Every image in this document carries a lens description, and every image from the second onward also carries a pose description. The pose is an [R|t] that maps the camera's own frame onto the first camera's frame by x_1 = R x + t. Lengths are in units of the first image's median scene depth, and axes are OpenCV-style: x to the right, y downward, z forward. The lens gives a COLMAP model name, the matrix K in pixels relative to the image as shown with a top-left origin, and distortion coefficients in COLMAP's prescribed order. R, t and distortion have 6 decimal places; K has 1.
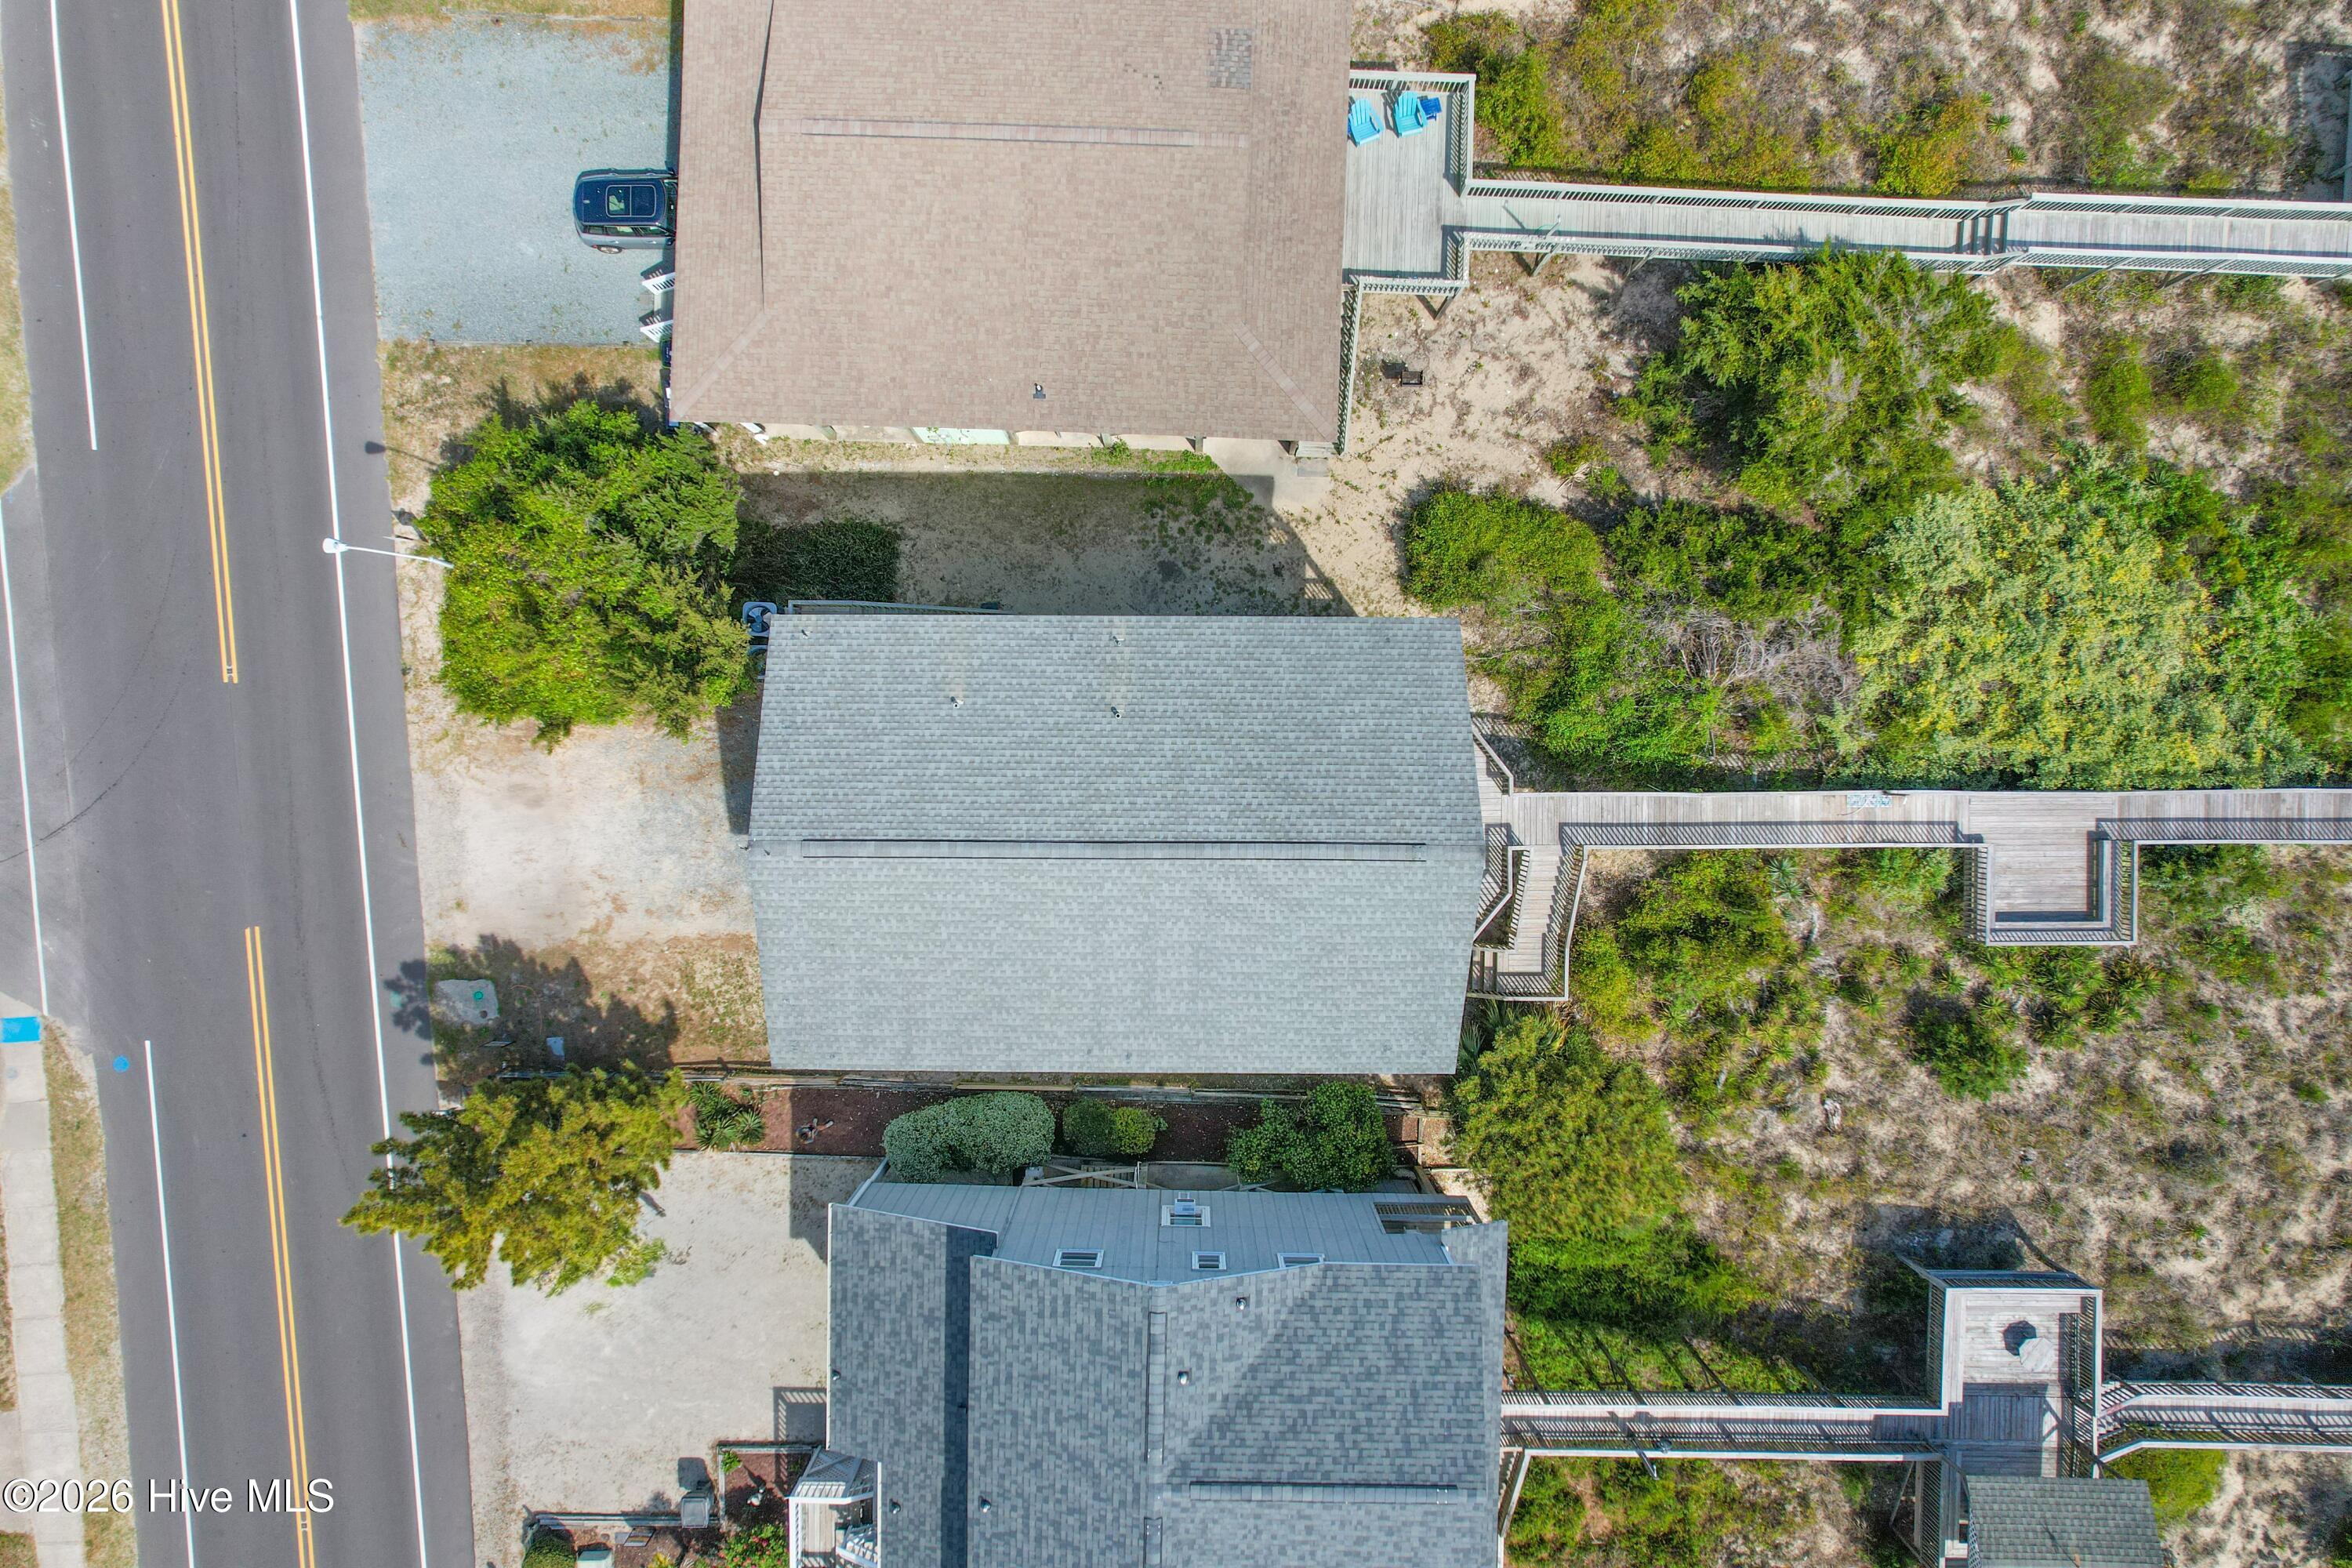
lens RADIAL K [[1497.8, 0, 1174.7], [0, 1497.8, 783.9], [0, 0, 1]] dist [-0.068540, 0.059516]
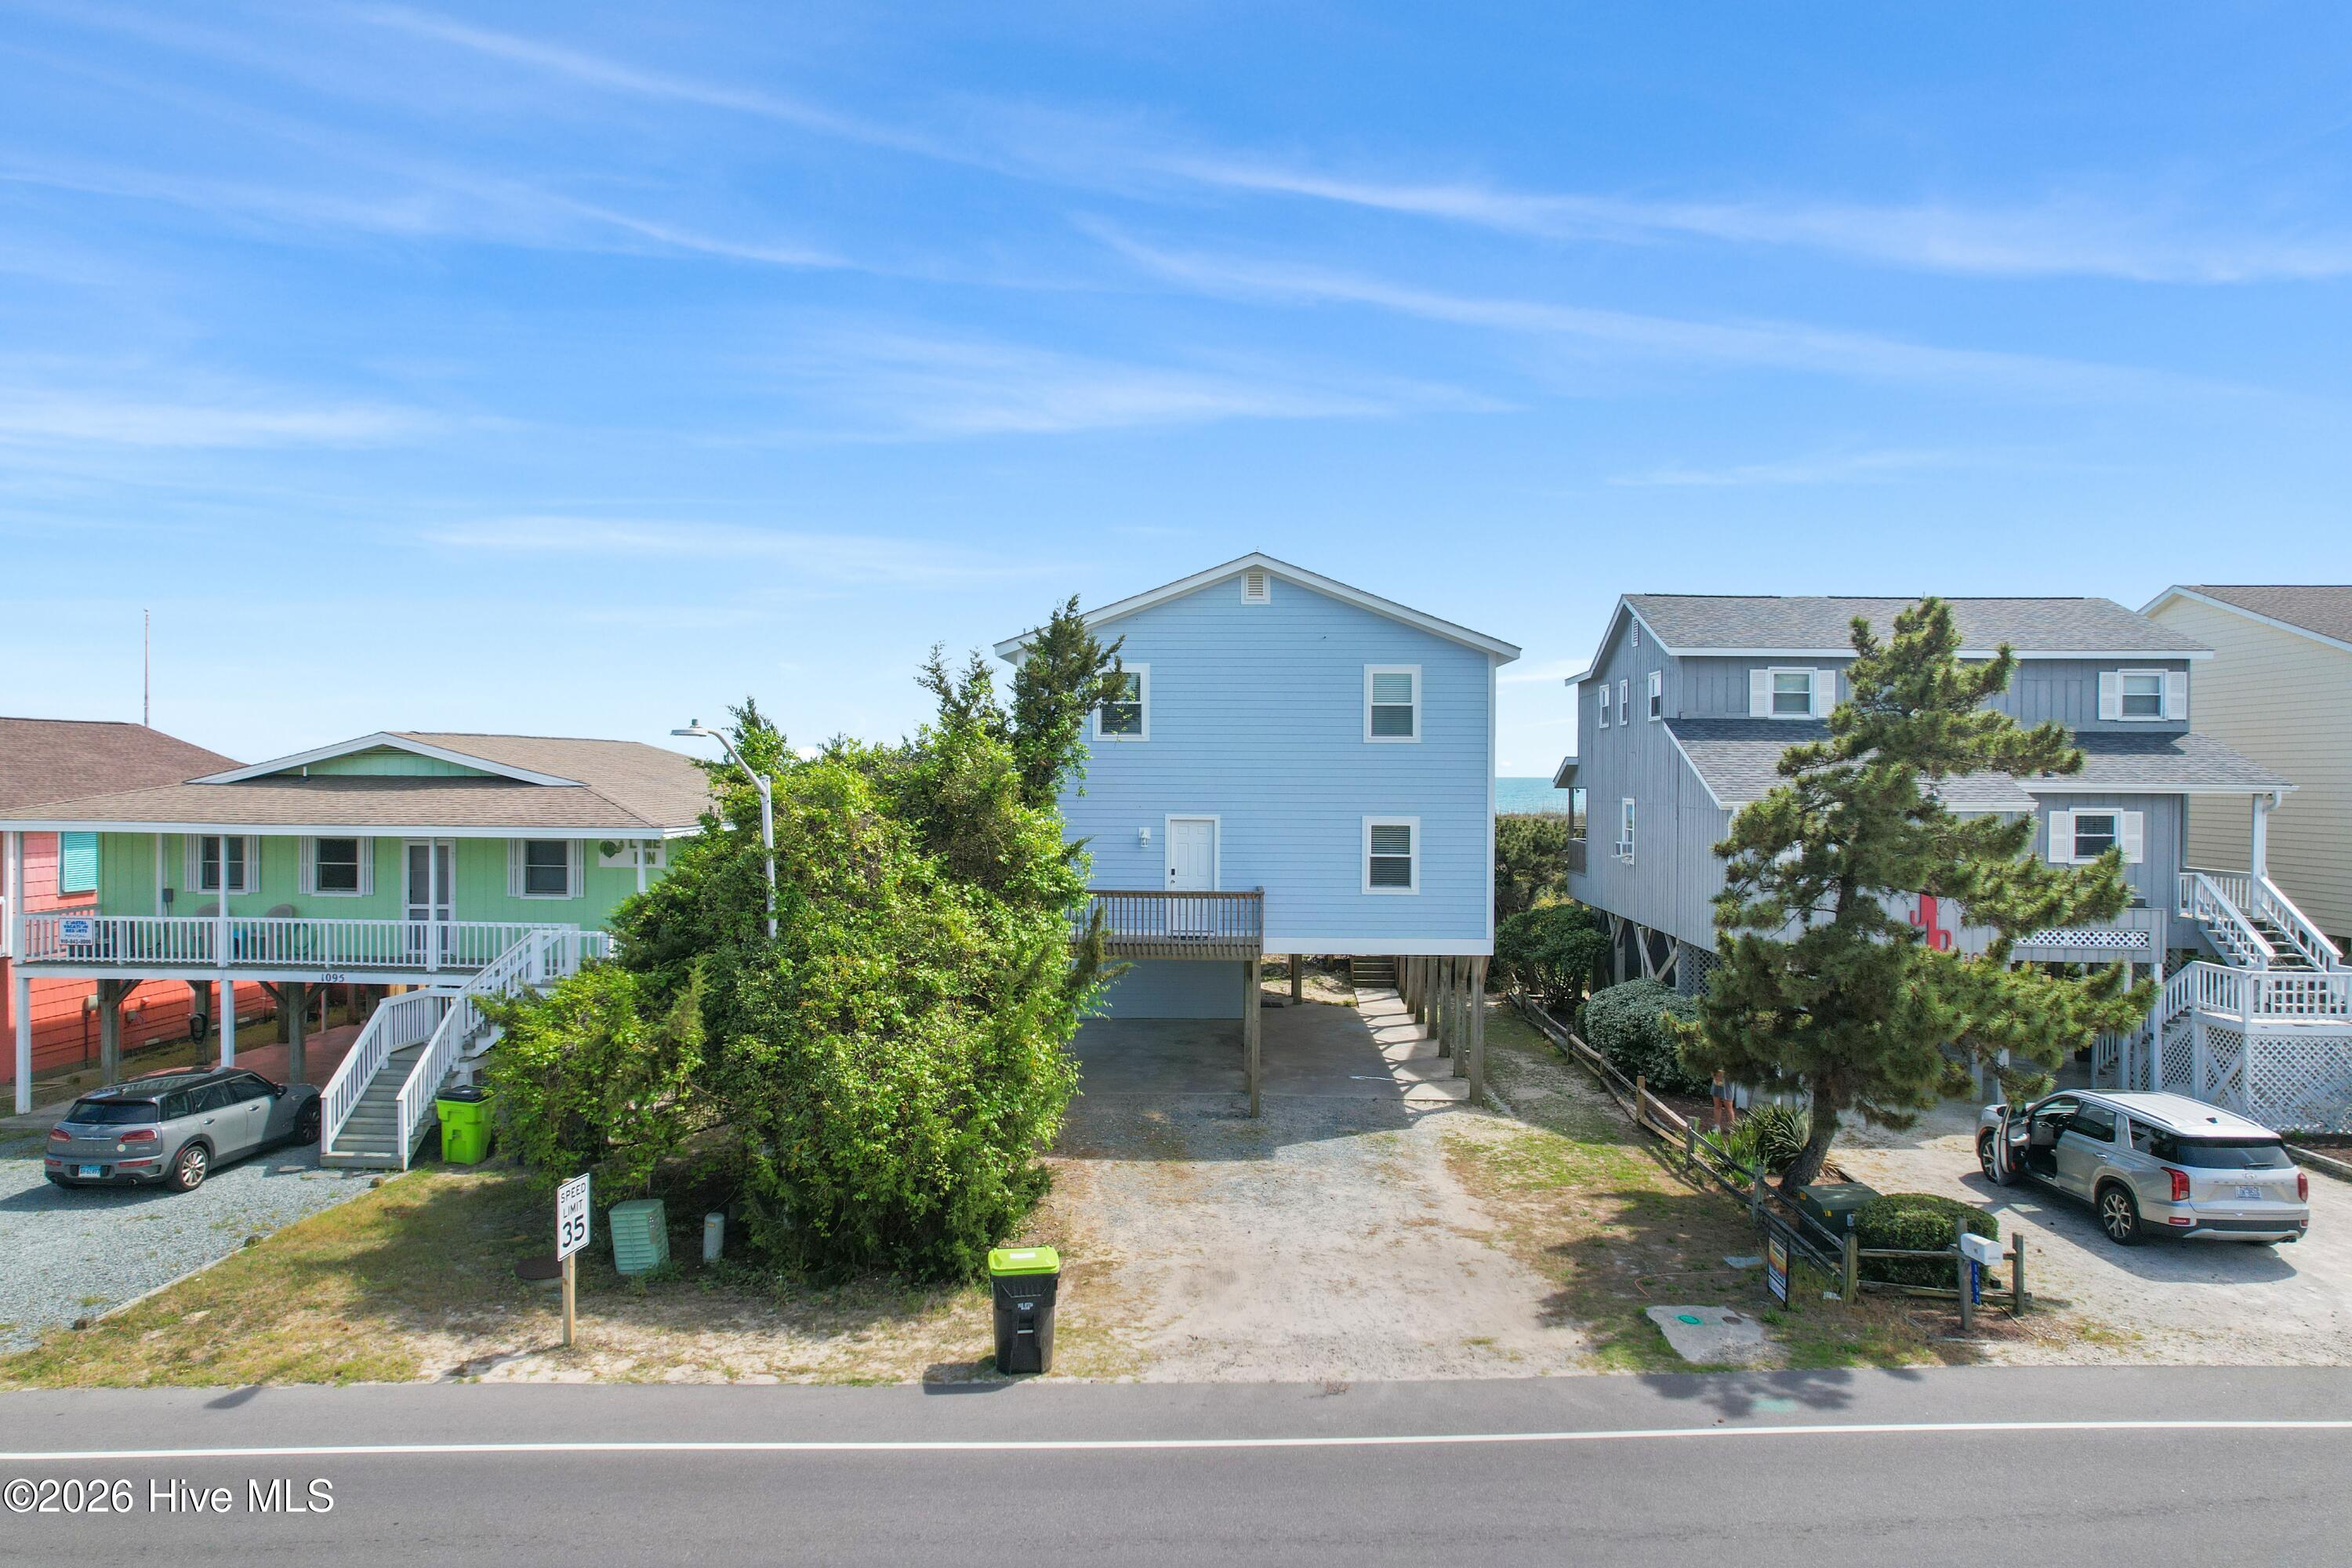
lens RADIAL K [[1497.8, 0, 1184.0], [0, 1497.8, 784.5], [0, 0, 1]] dist [-0.068540, 0.059516]
pose [[0.026159, -0.021401, 0.999429, -0.885312], [0.999604, -0.009777, -0.026373, 0.013853], [0.010336, 0.999723, 0.021137, 0.838253]]
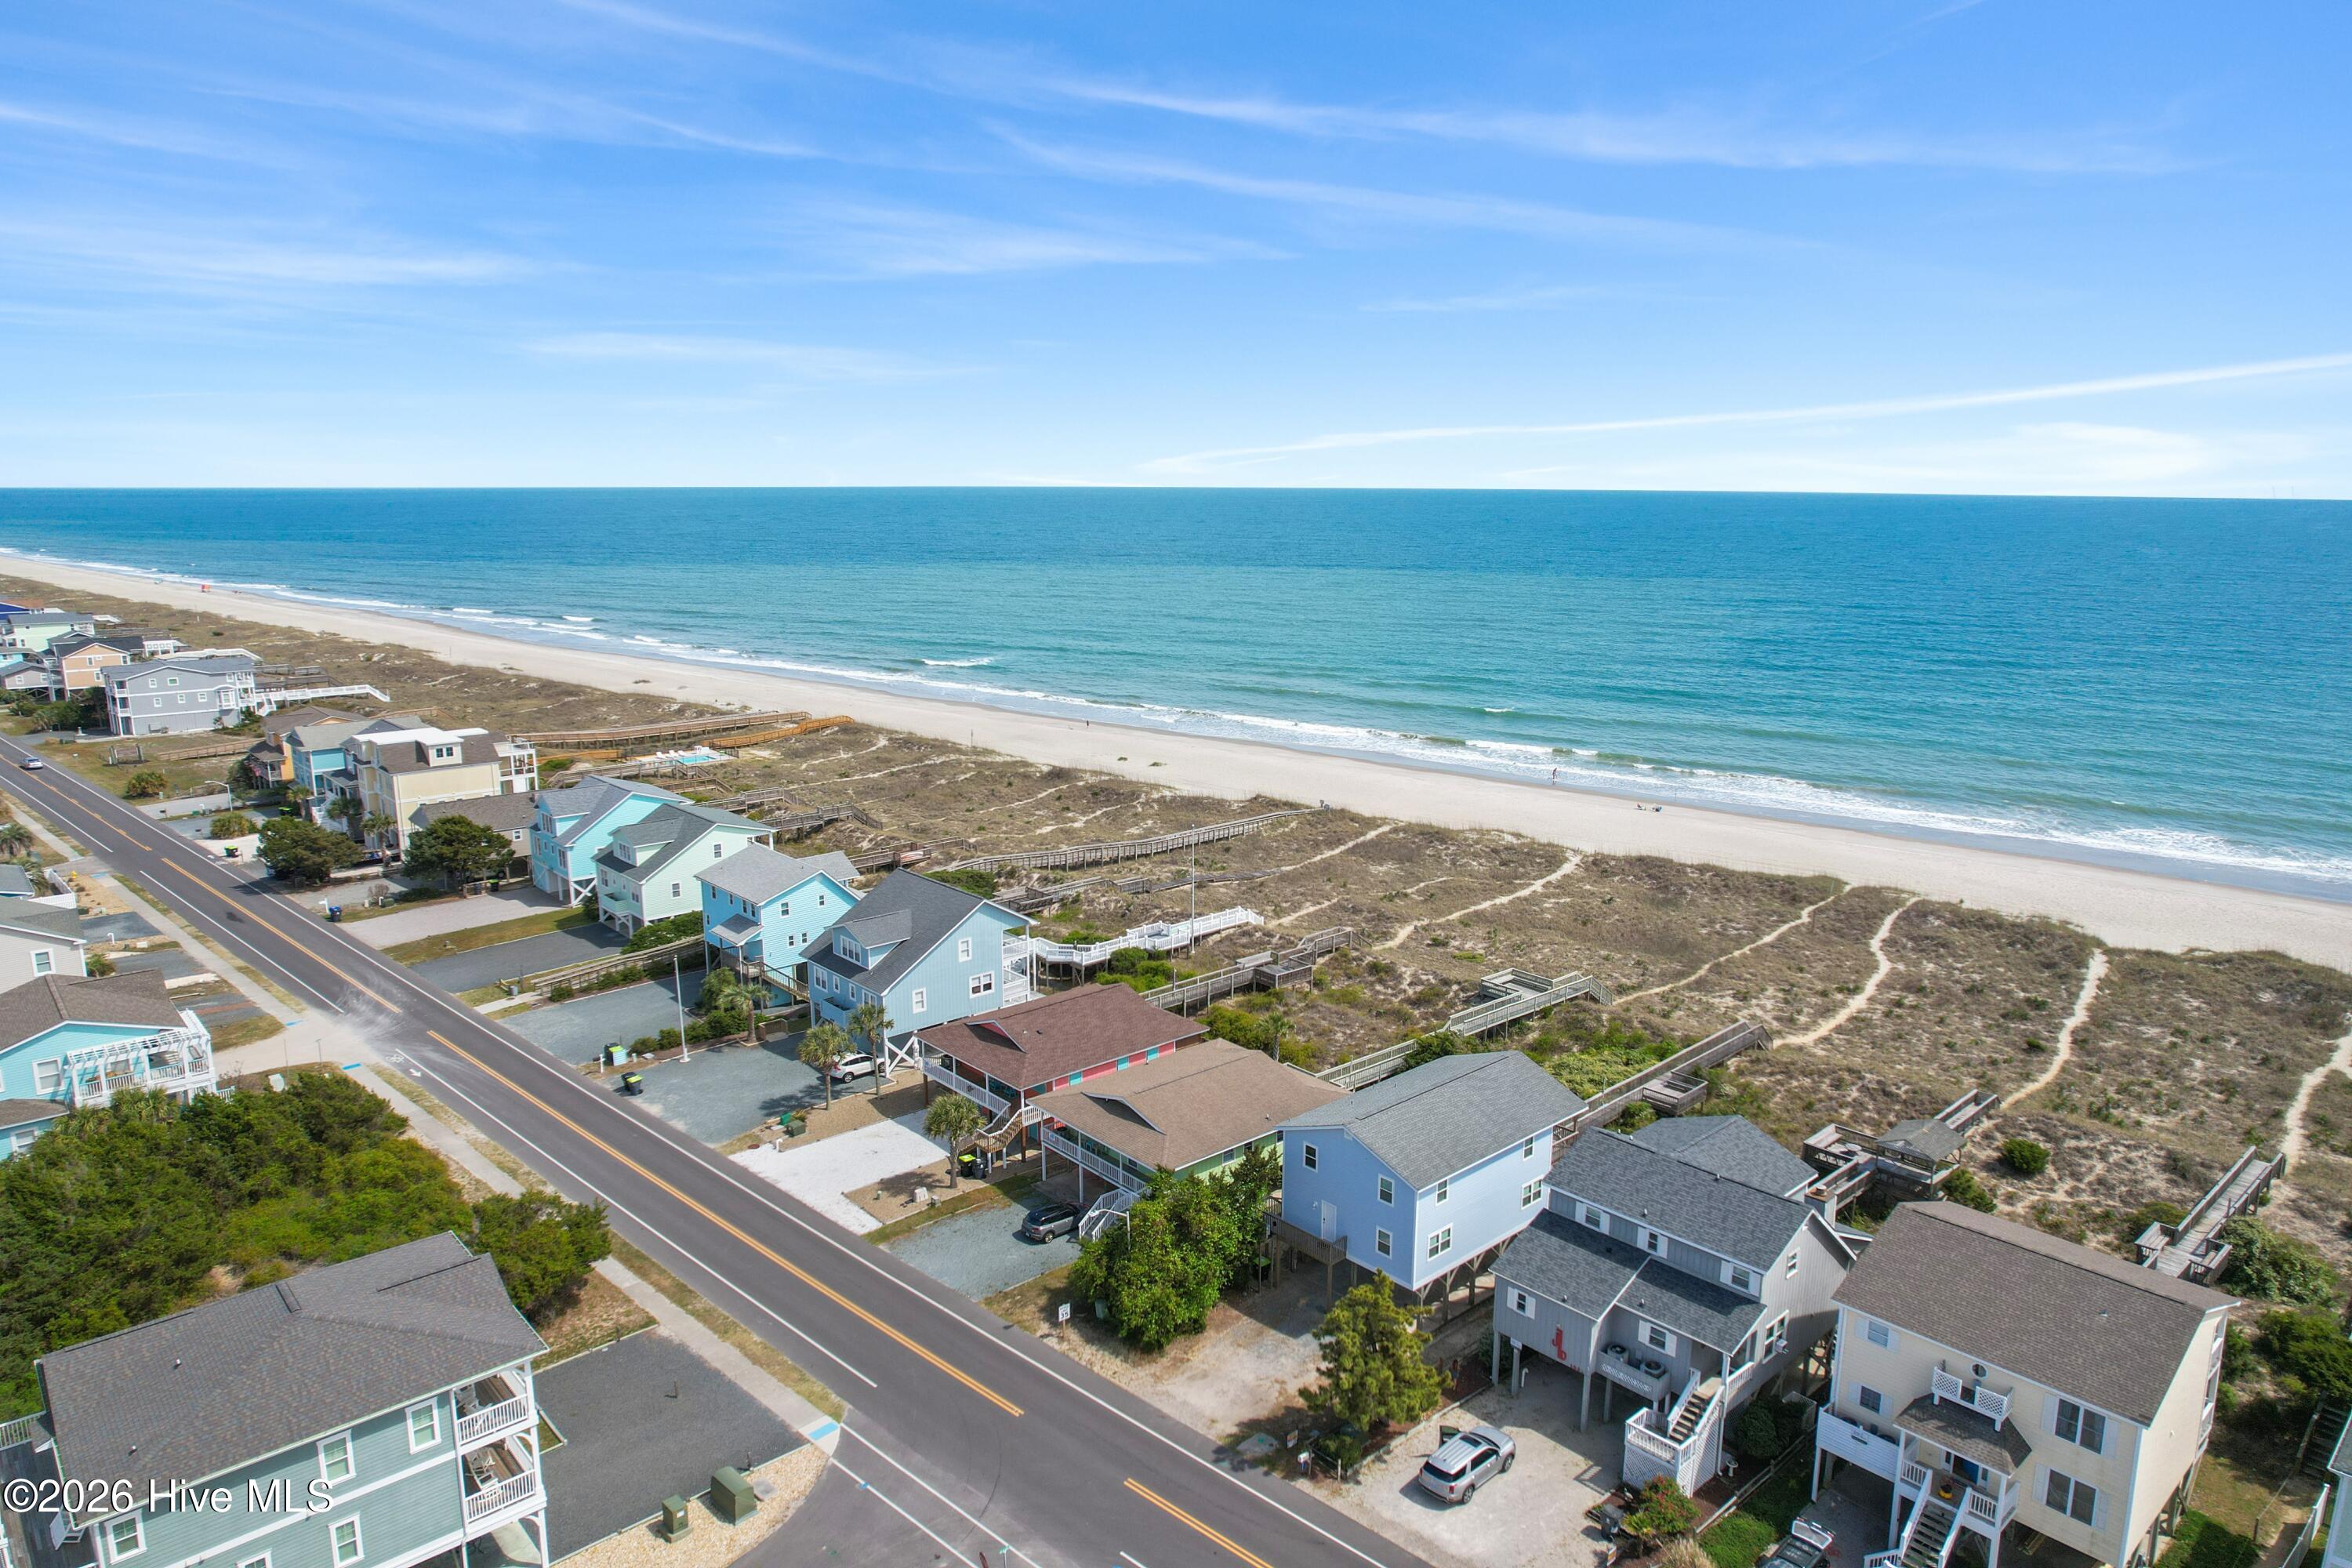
lens RADIAL K [[1497.8, 0, 1183.3], [0, 1497.8, 782.1], [0, 0, 1]] dist [-0.068540, 0.059516]
pose [[0.730325, -0.147646, 0.666953, -1.505005], [0.682838, 0.130734, -0.718777, 1.153503], [0.018931, 0.980362, 0.196297, -0.024898]]
